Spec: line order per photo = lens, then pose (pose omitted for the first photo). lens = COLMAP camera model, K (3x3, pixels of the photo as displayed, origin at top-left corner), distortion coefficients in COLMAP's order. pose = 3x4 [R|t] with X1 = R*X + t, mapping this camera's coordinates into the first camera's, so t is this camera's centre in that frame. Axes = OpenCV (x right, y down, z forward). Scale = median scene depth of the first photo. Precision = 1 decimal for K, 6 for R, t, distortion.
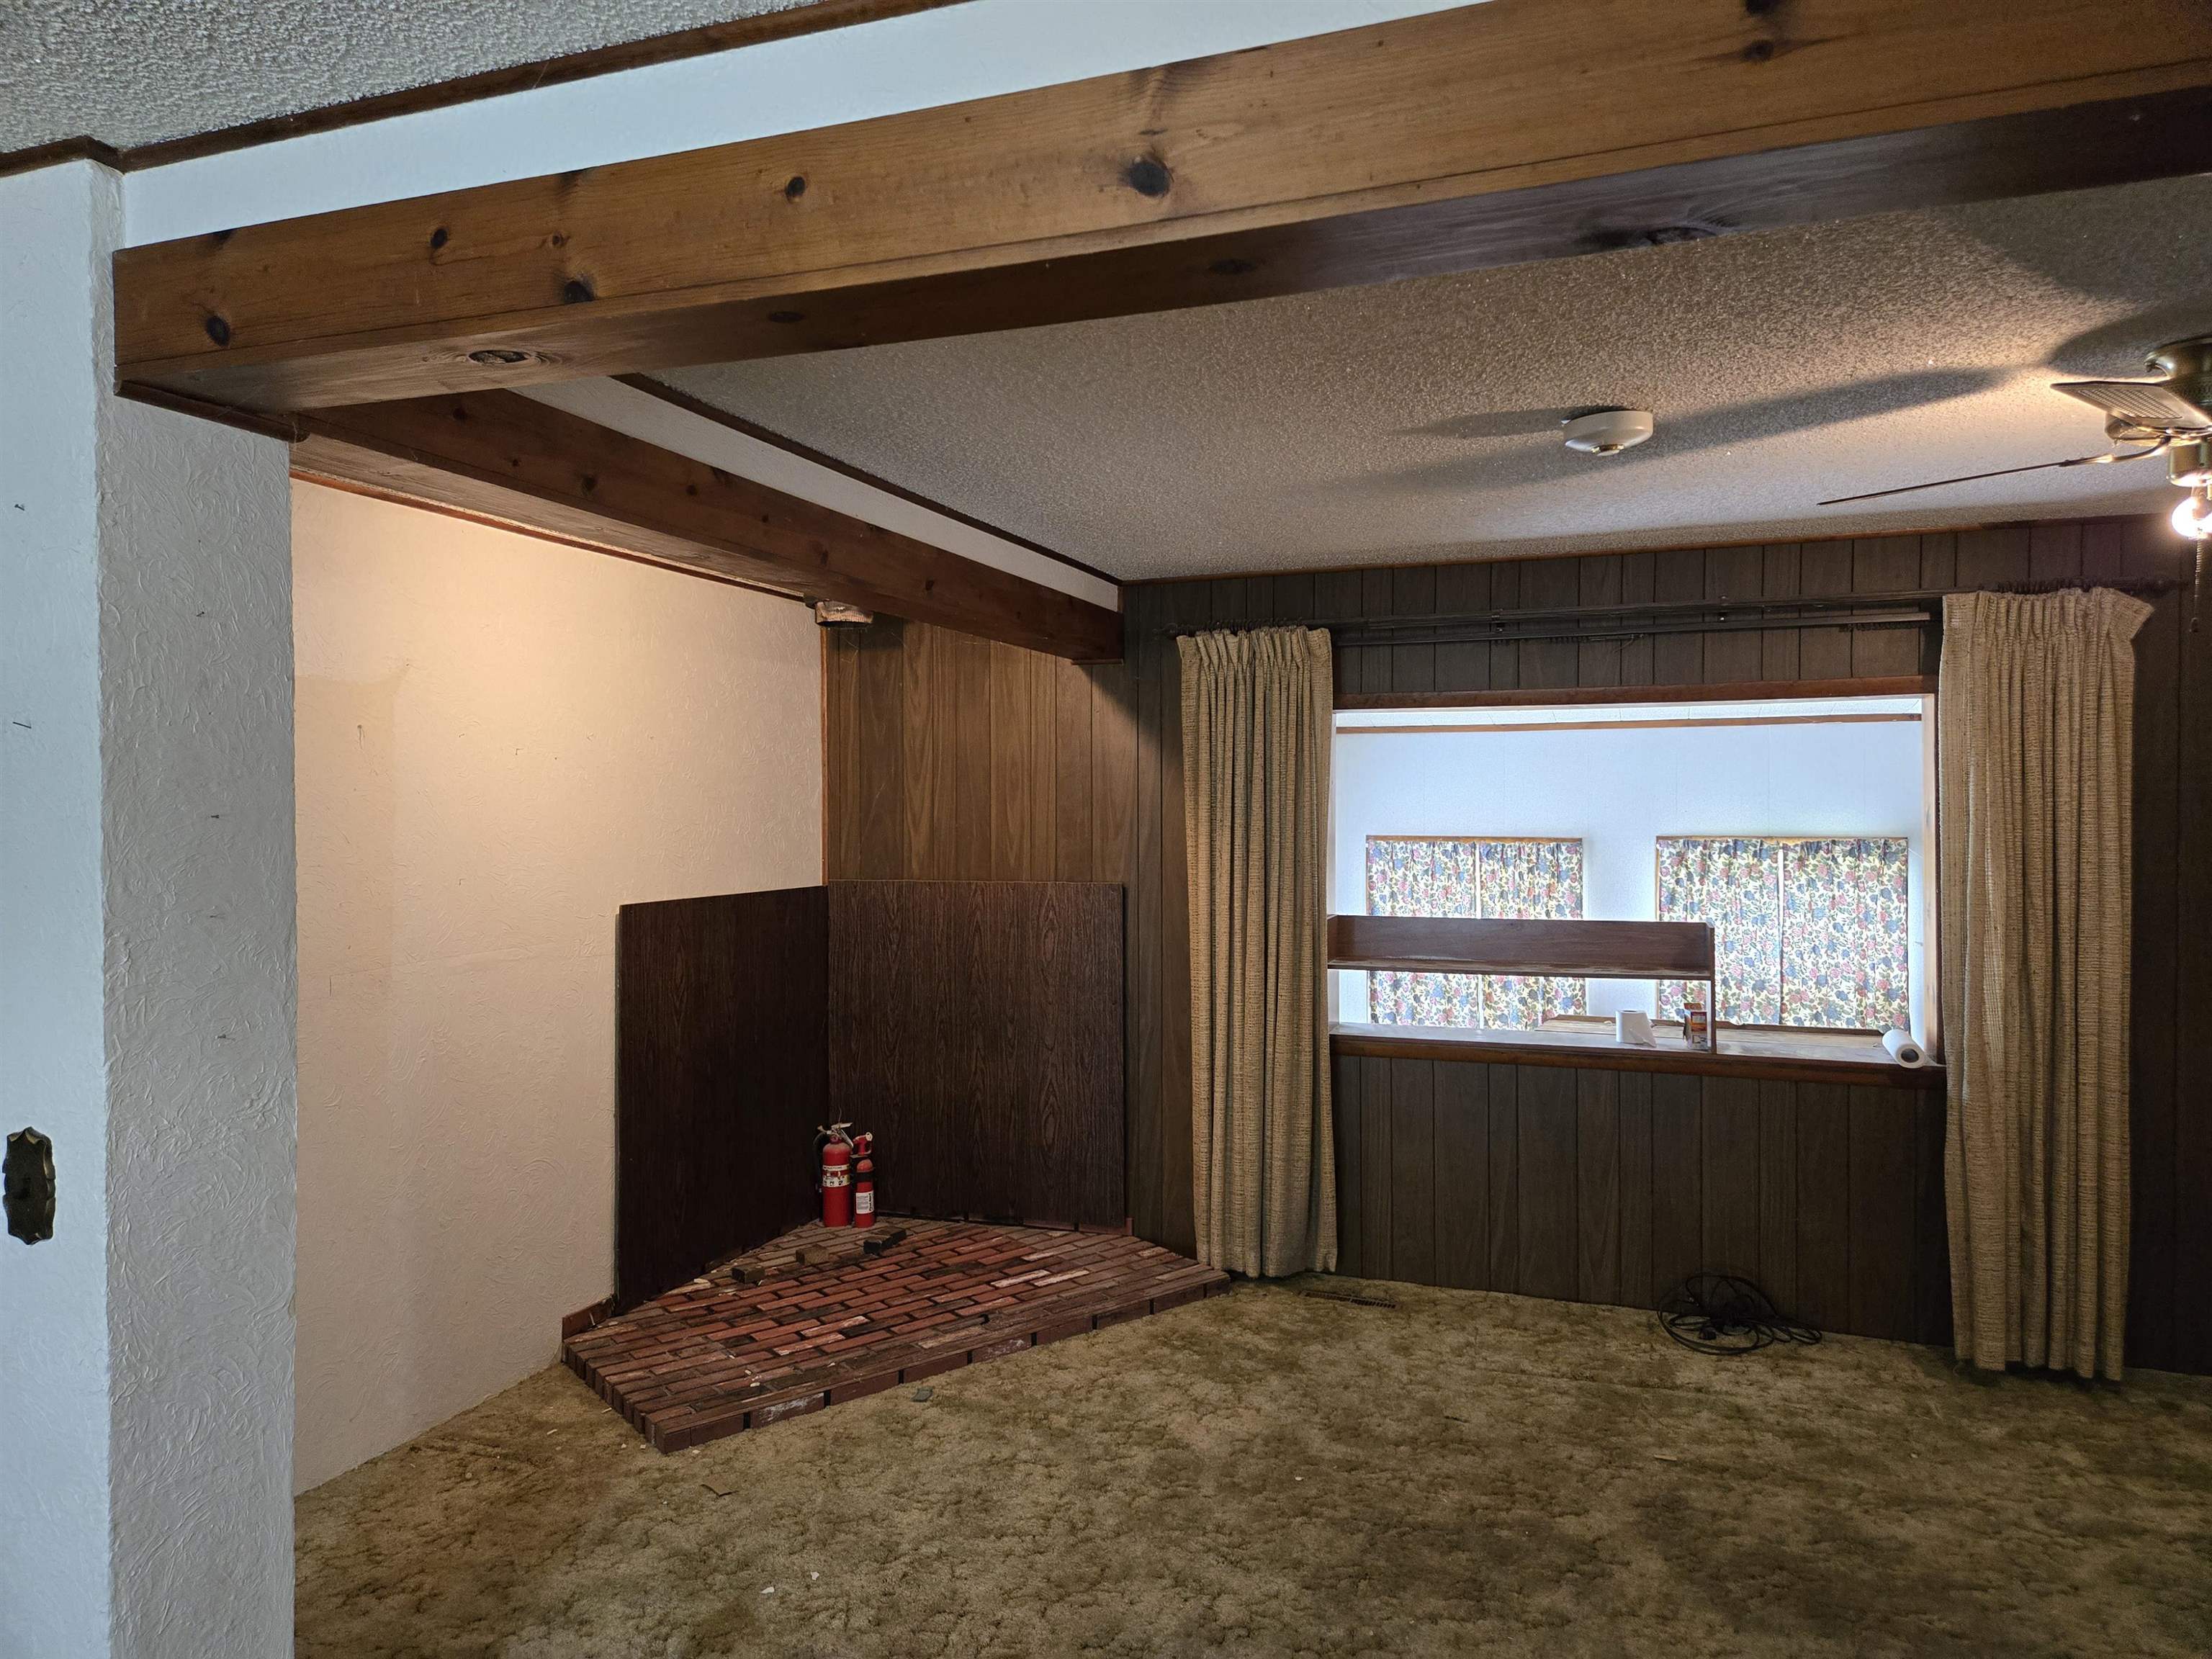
lens RADIAL K [[1473.2, 0, 1102.3], [0, 1473.2, 813.7], [0, 0, 1]] dist [0.039436, -0.021072]
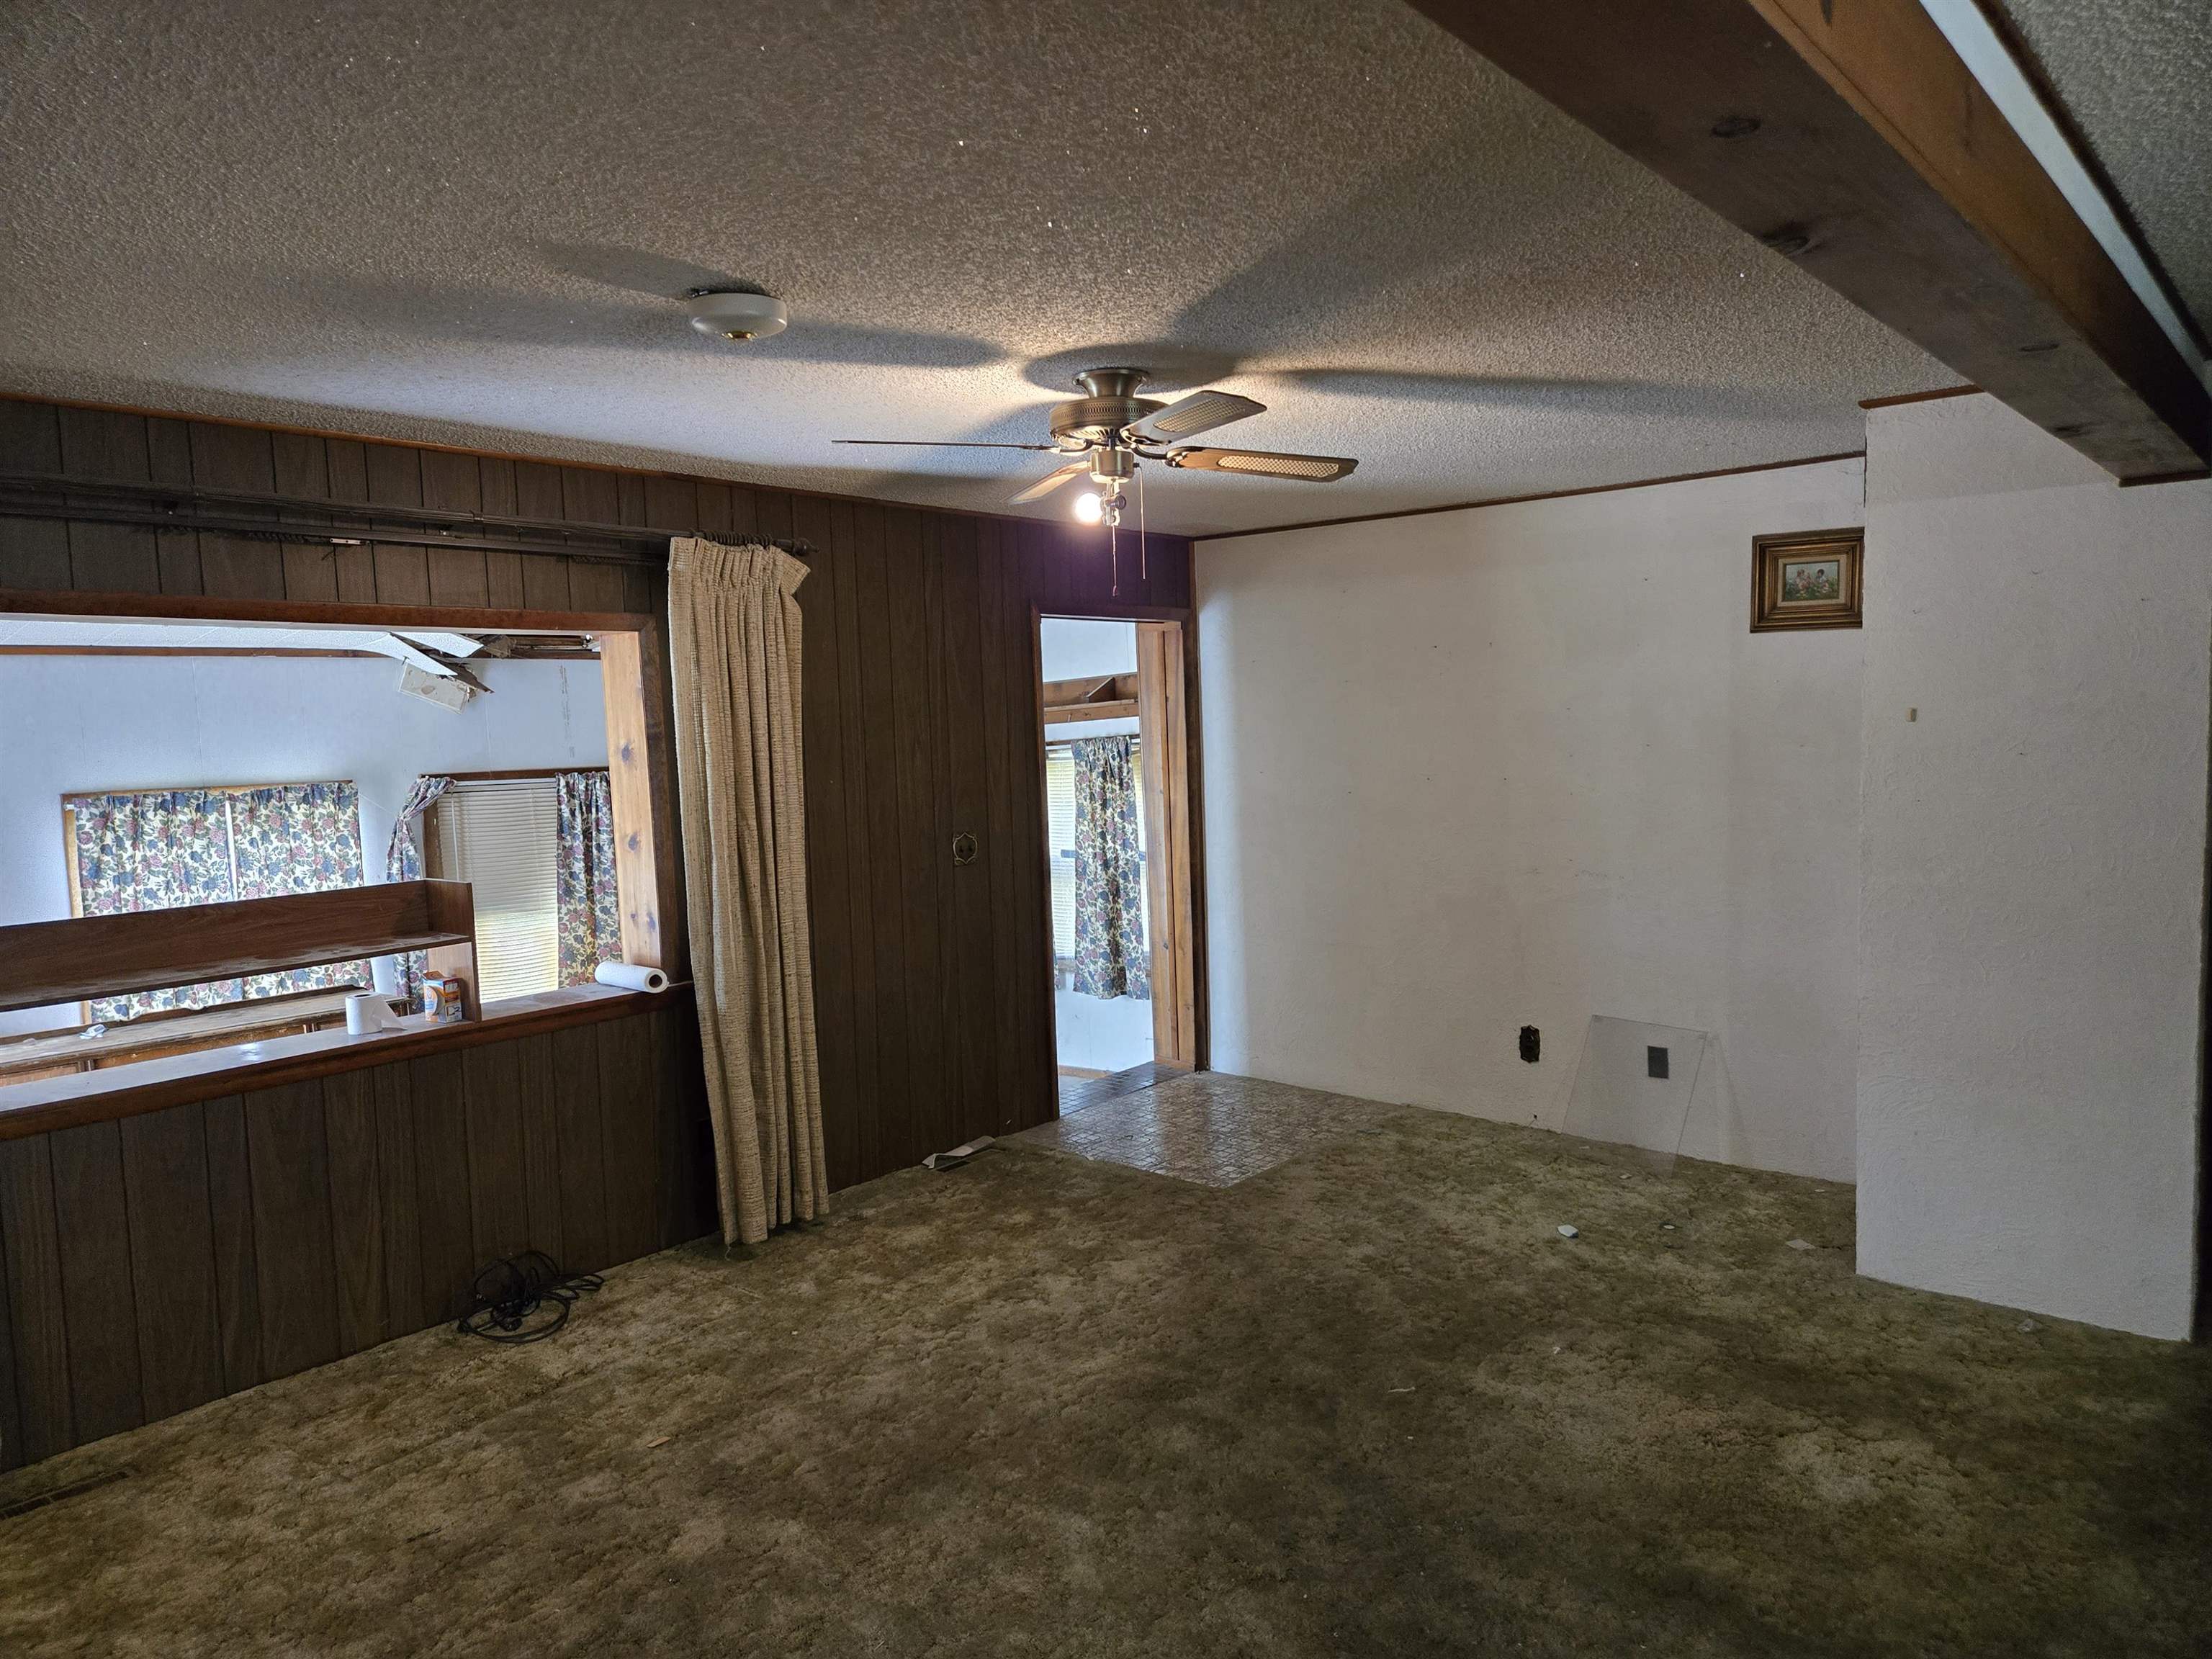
lens RADIAL K [[1473.2, 0, 1108.5], [0, 1473.2, 844.5], [0, 0, 1]] dist [0.039436, -0.021072]
pose [[0.339926, -0.089477, 0.936186, -0.312762], [0.034705, 0.995979, 0.082590, -0.007643], [-0.939812, 0.004416, 0.341665, 0.352695]]
